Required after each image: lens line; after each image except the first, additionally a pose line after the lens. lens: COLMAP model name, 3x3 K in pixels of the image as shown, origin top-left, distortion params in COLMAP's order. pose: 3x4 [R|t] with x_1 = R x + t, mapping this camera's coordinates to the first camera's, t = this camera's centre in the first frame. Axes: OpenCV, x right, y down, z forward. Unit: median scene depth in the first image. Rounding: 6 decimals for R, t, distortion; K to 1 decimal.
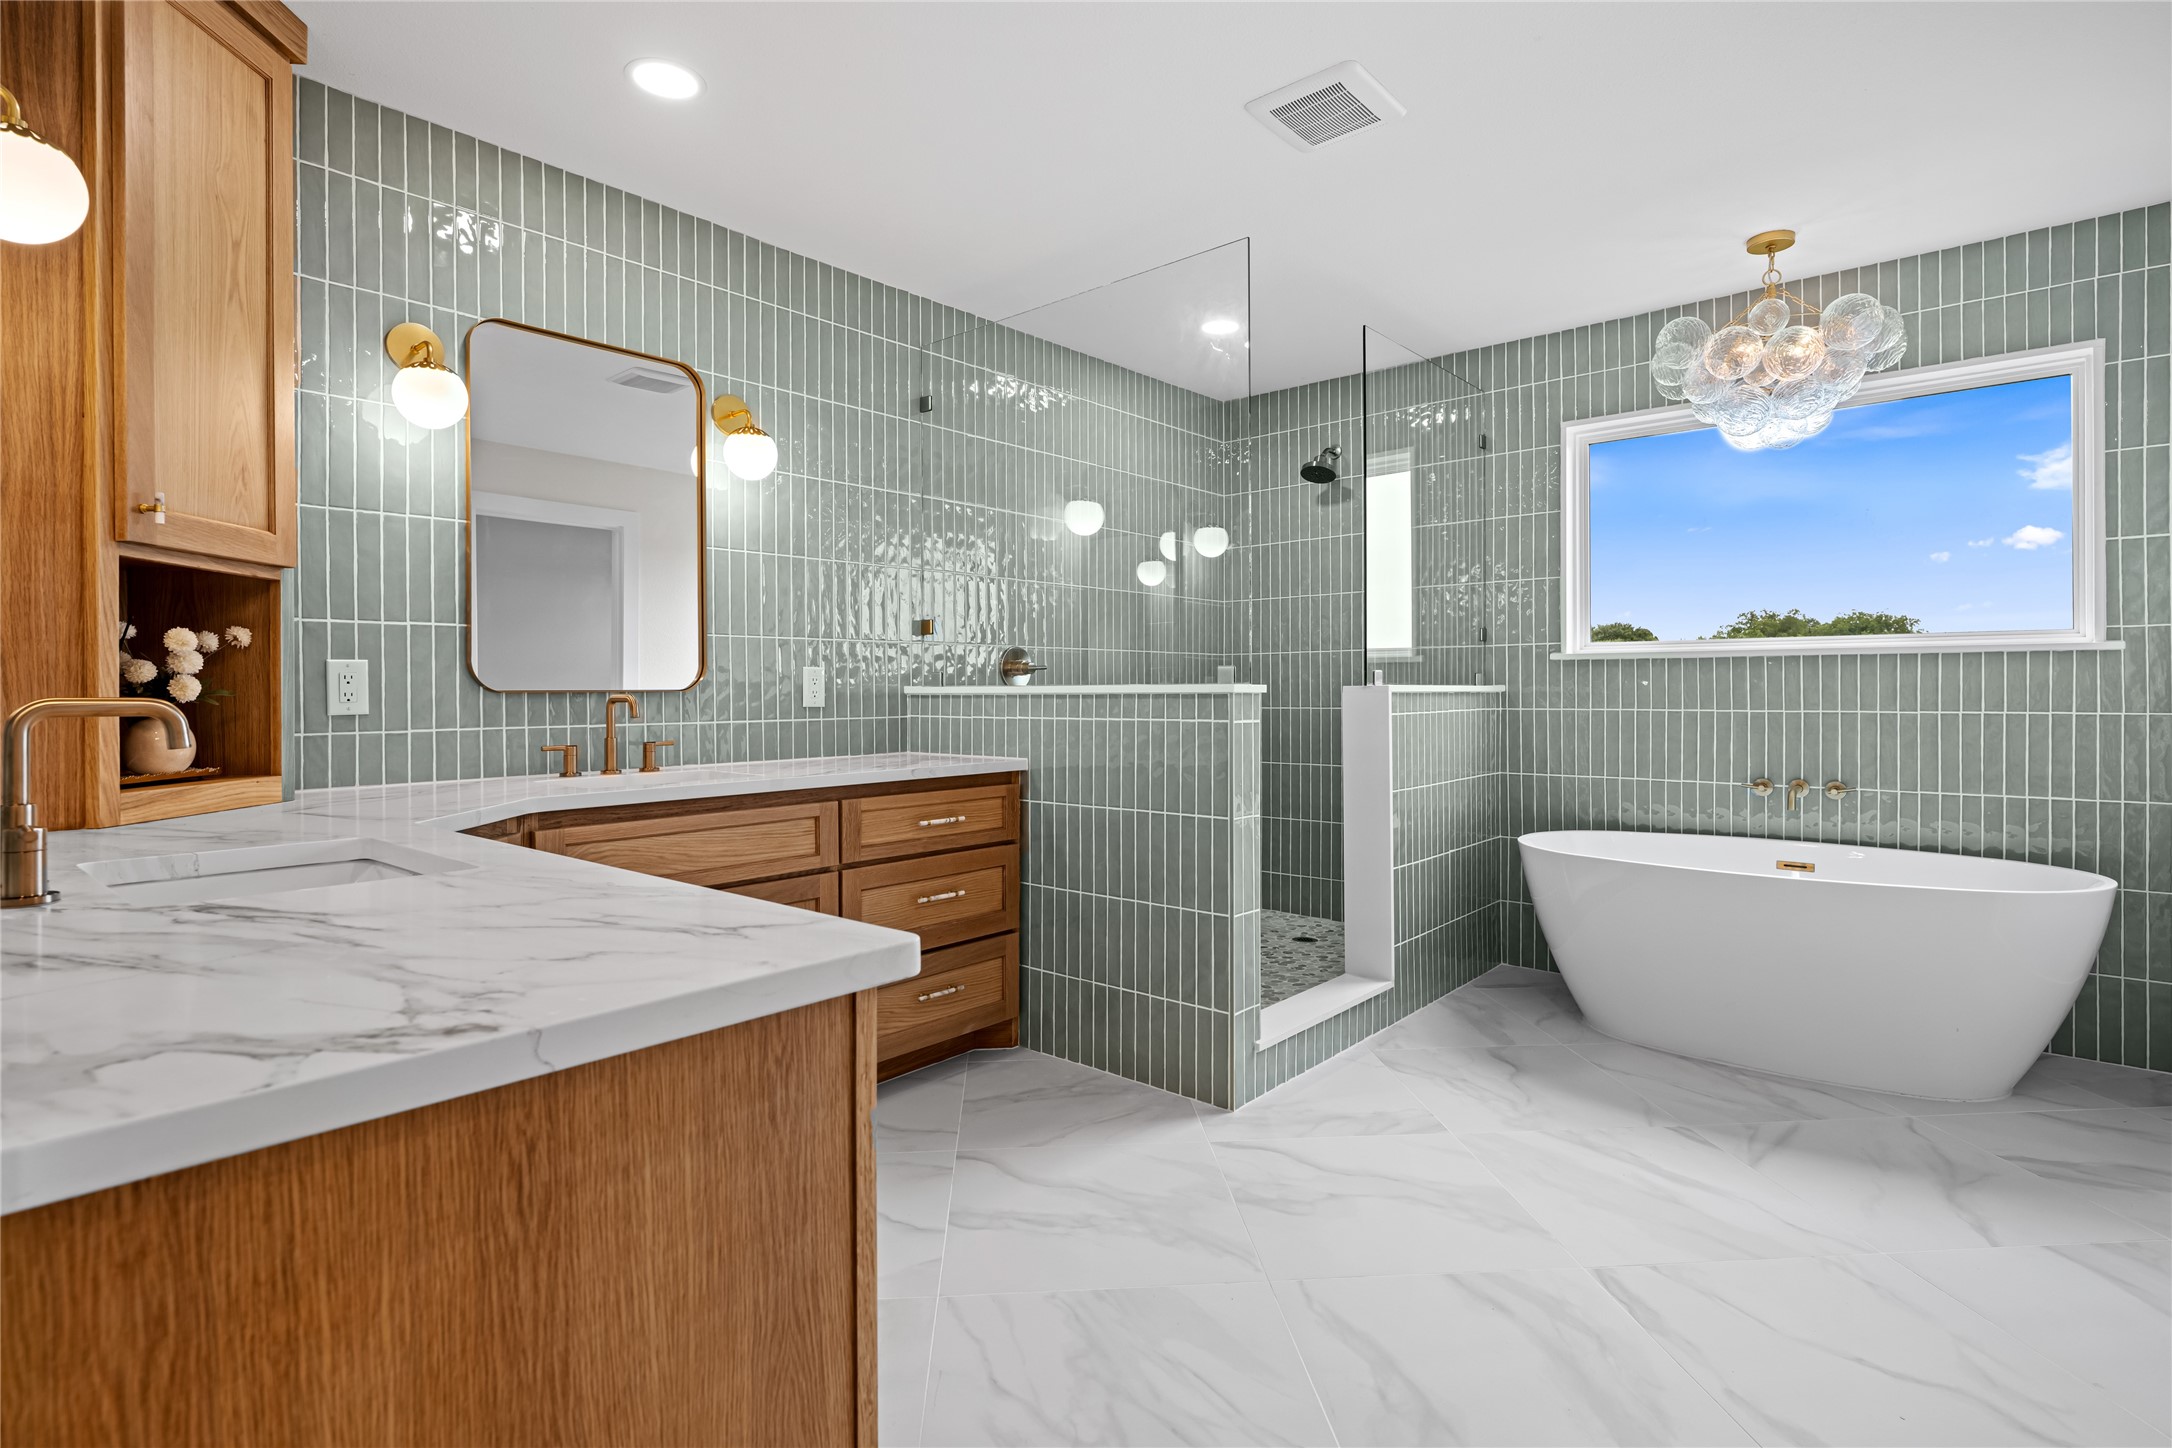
lens RADIAL K [[1079.1, 0, 1086.0], [0, 1079.1, 724.0], [0, 0, 1]] dist [-0.001785, -0.000745]
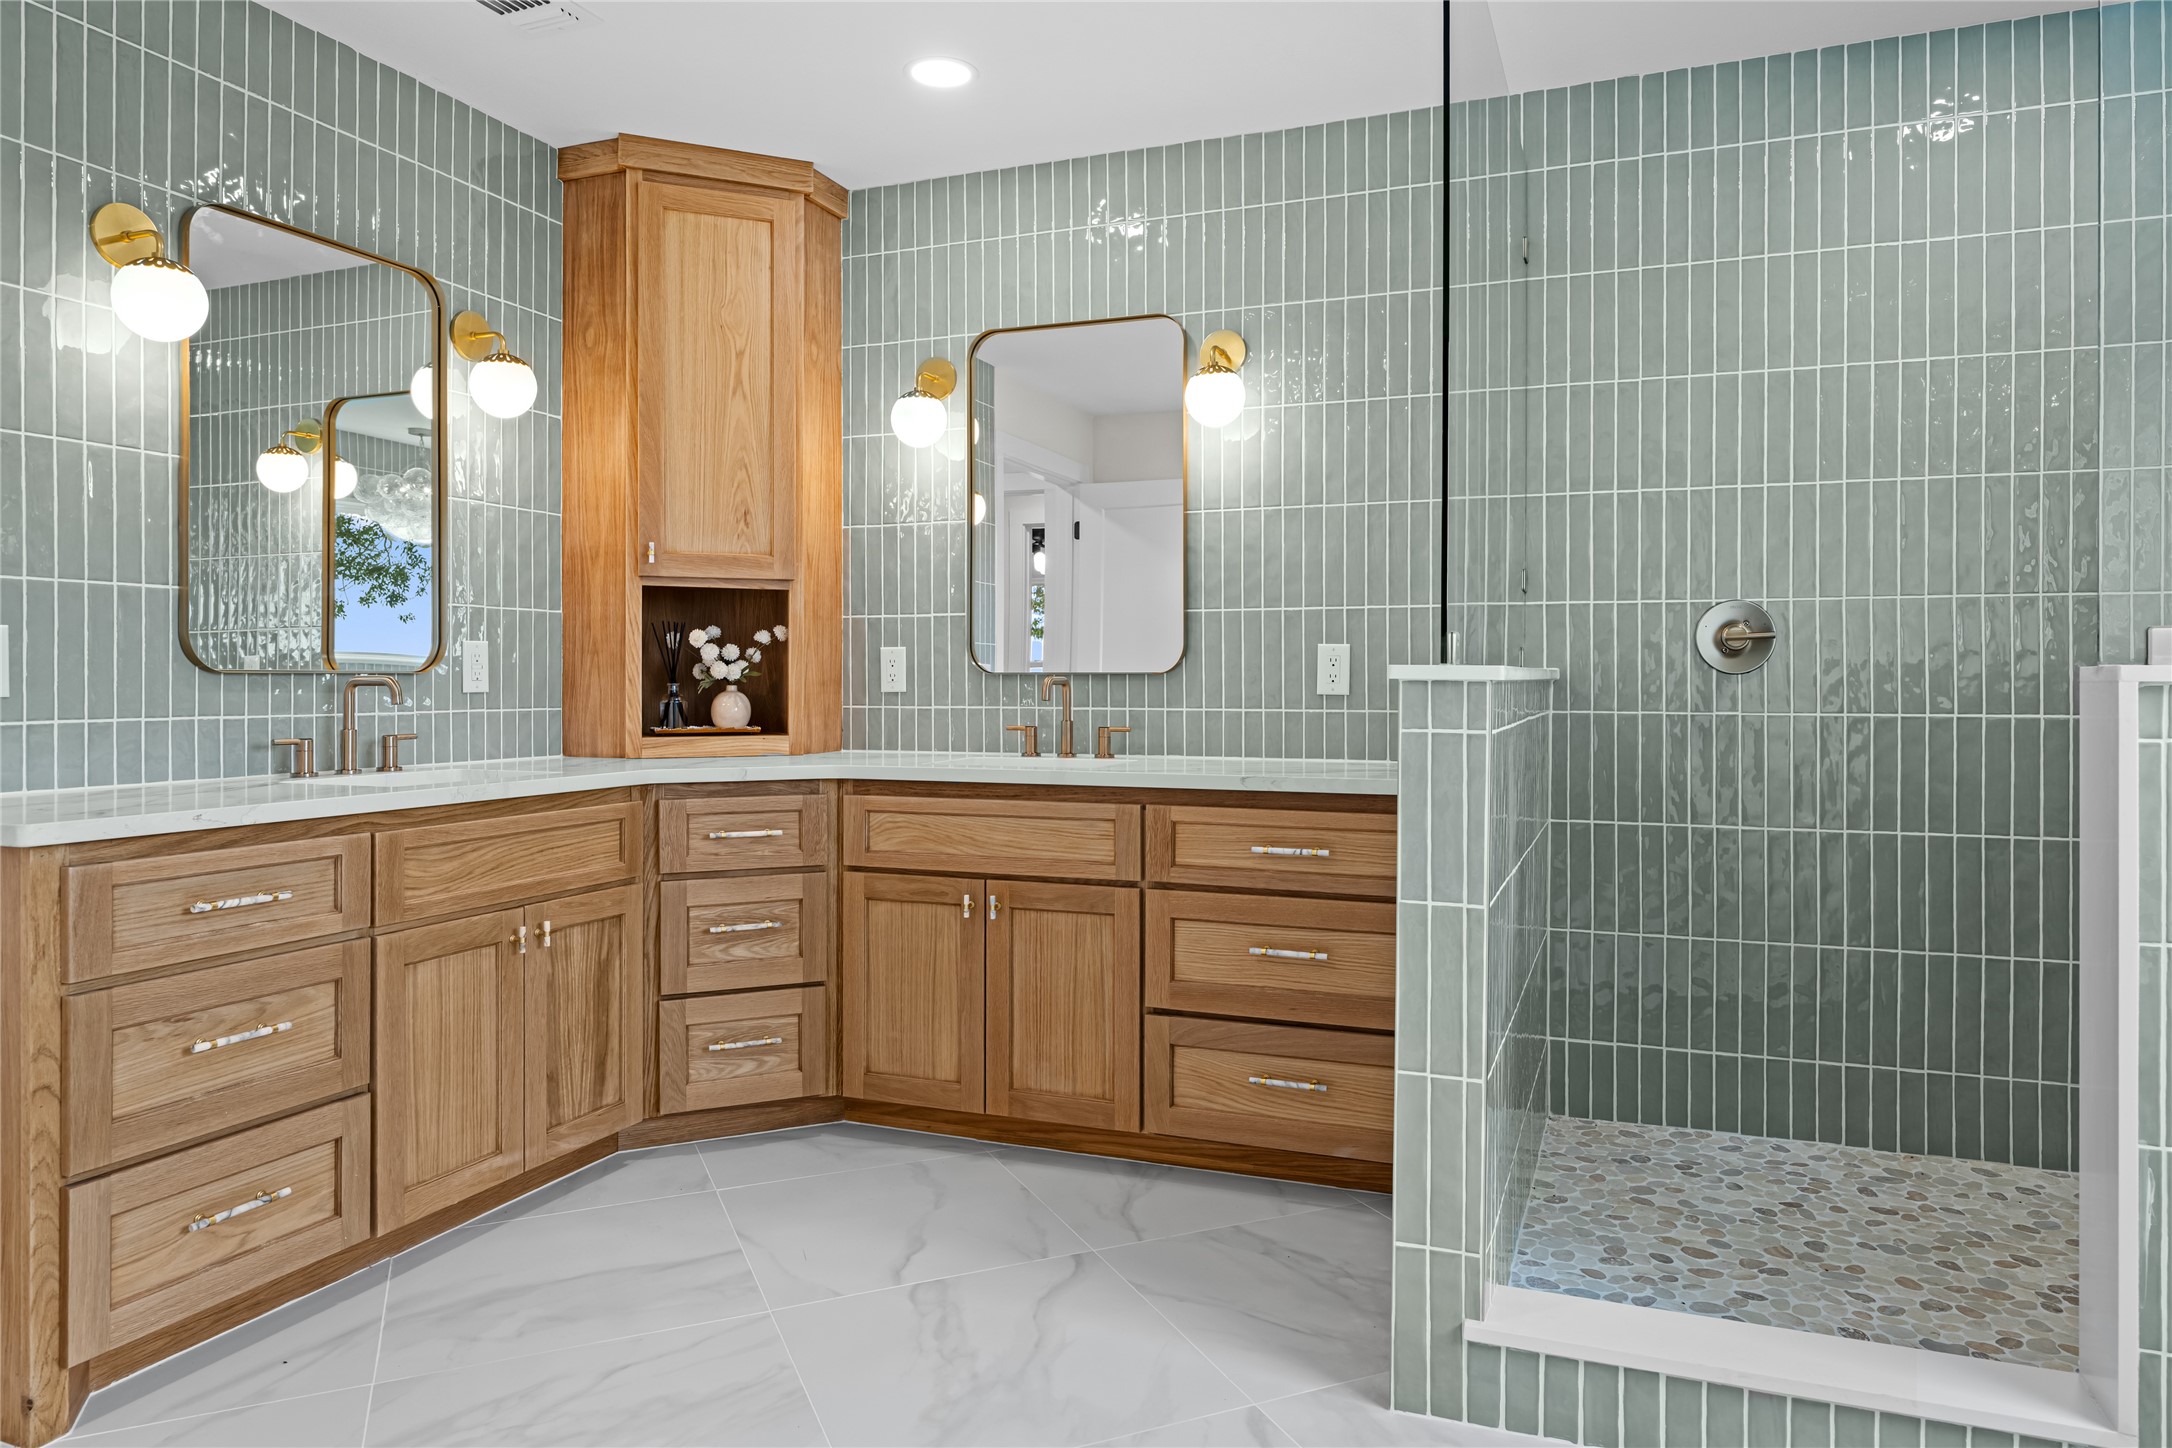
lens RADIAL K [[1380.1, 0, 1086.0], [0, 1380.1, 724.0], [0, 0, 1]] dist [-0.009241, -0.001289]
pose [[0.327908, 0.036994, -0.943985, 0.782221], [-0.031755, 0.999100, 0.028123, -0.020995], [0.944176, 0.020755, 0.328788, 0.618209]]
